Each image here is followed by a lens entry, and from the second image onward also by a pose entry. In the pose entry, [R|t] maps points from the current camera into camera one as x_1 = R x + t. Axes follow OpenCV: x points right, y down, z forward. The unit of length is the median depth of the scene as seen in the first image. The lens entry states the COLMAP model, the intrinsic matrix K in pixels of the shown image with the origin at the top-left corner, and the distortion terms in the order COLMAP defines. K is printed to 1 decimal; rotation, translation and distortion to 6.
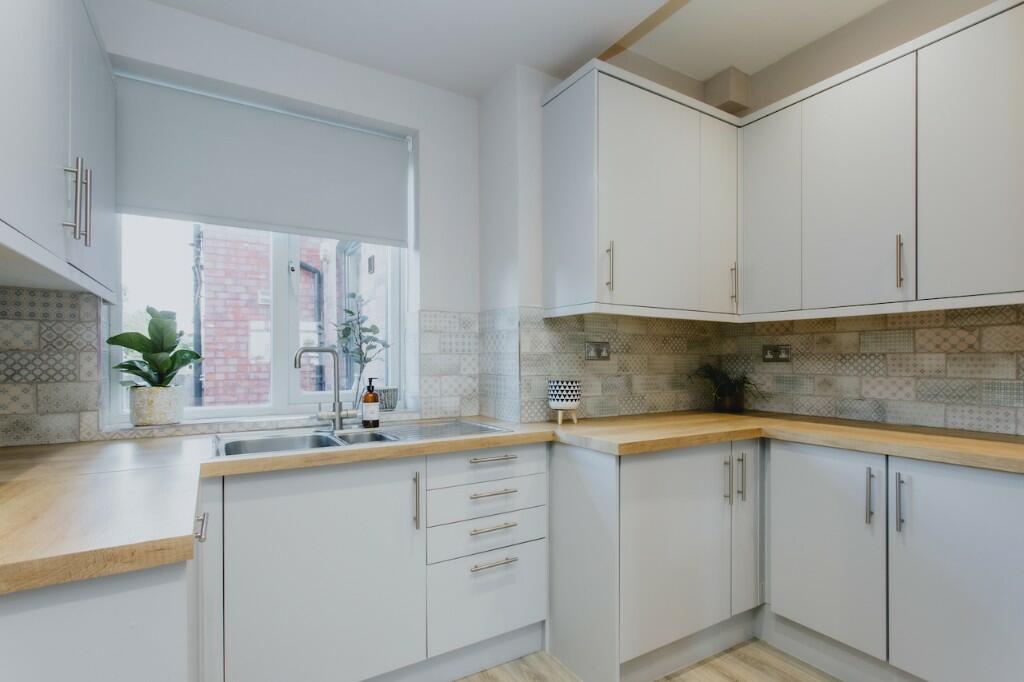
lens RADIAL K [[496.4, 0, 510.5], [0, 496.4, 363.4], [0, 0, 1]] dist [-0.002110, 0.000860]
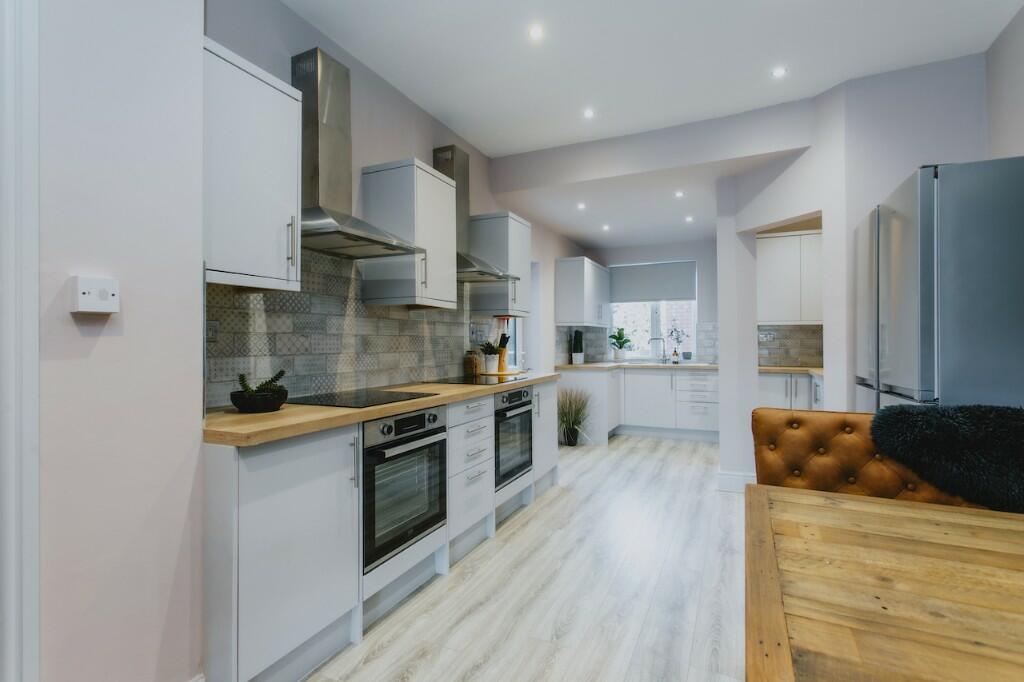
lens RADIAL K [[496.4, 0, 509.7], [0, 496.4, 338.9], [0, 0, 1]] dist [-0.002110, 0.000860]
pose [[0.558274, -0.004307, -0.829645, 1.827268], [0.000489, 0.999988, -0.004862, -0.010553], [0.829656, 0.002309, 0.558270, -1.679965]]
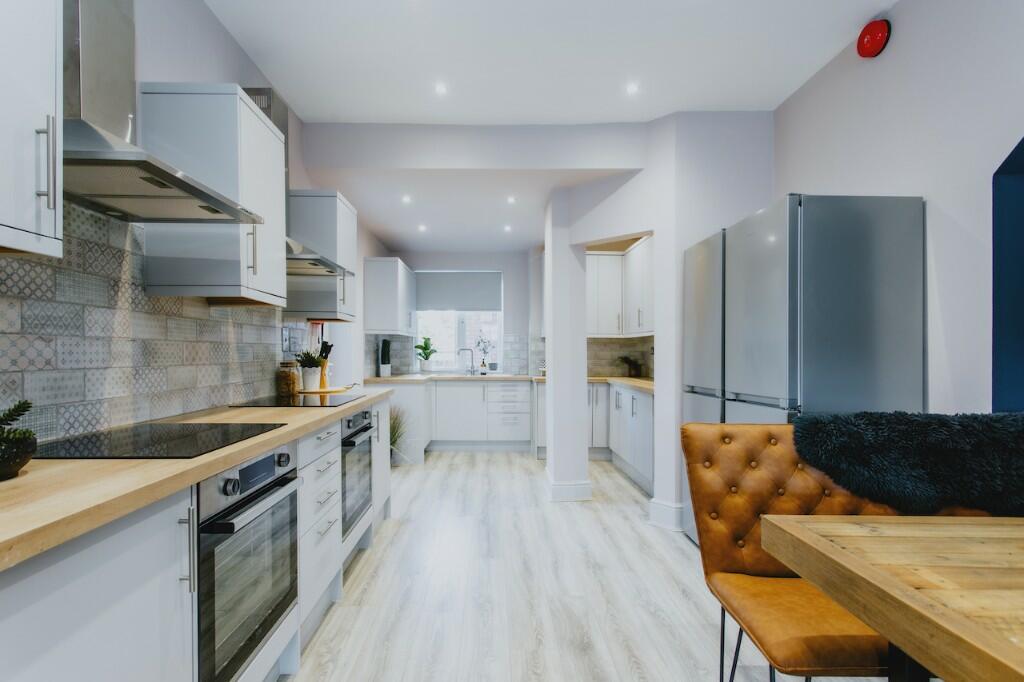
lens RADIAL K [[496.4, 0, 492.4], [0, 496.4, 359.3], [0, 0, 1]] dist [-0.002110, 0.000860]
pose [[0.862193, 0.012984, -0.506414, 1.409080], [-0.007047, 0.999882, 0.013638, -0.008951], [0.506531, -0.008190, 0.862183, -1.711741]]
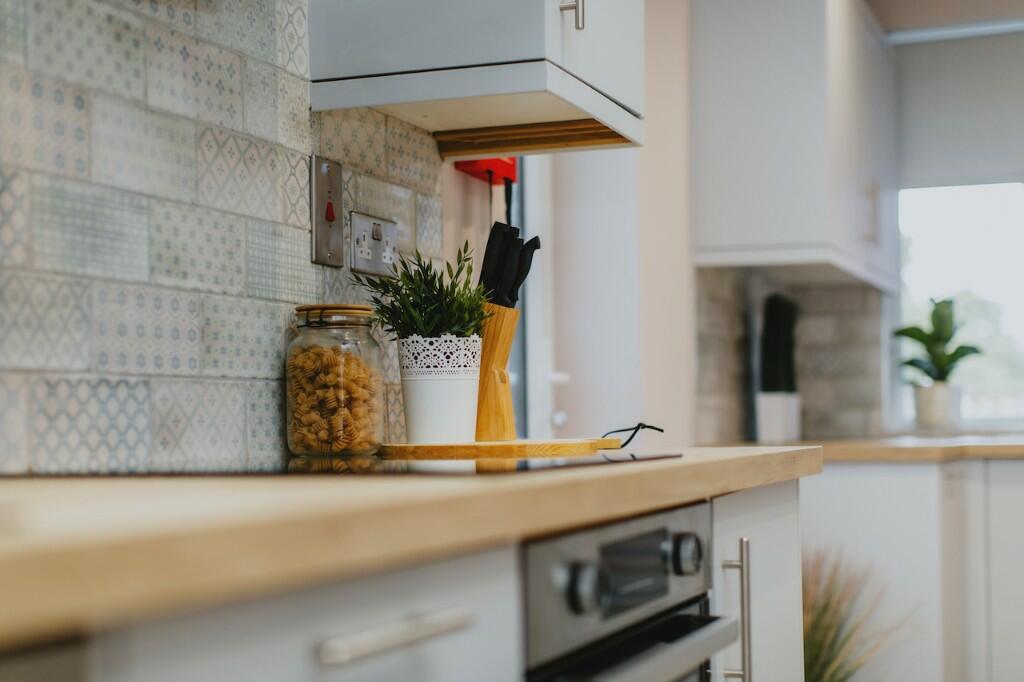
lens RADIAL K [[1505.3, 0, 510.5], [0, 1505.3, 349.4], [0, 0, 1]] dist [0.083623, 0.000000]
pose [[0.606576, -0.047931, -0.793579, 0.925973], [0.008472, 0.998514, -0.053833, 0.118726], [0.794980, 0.025930, 0.606081, -1.186710]]
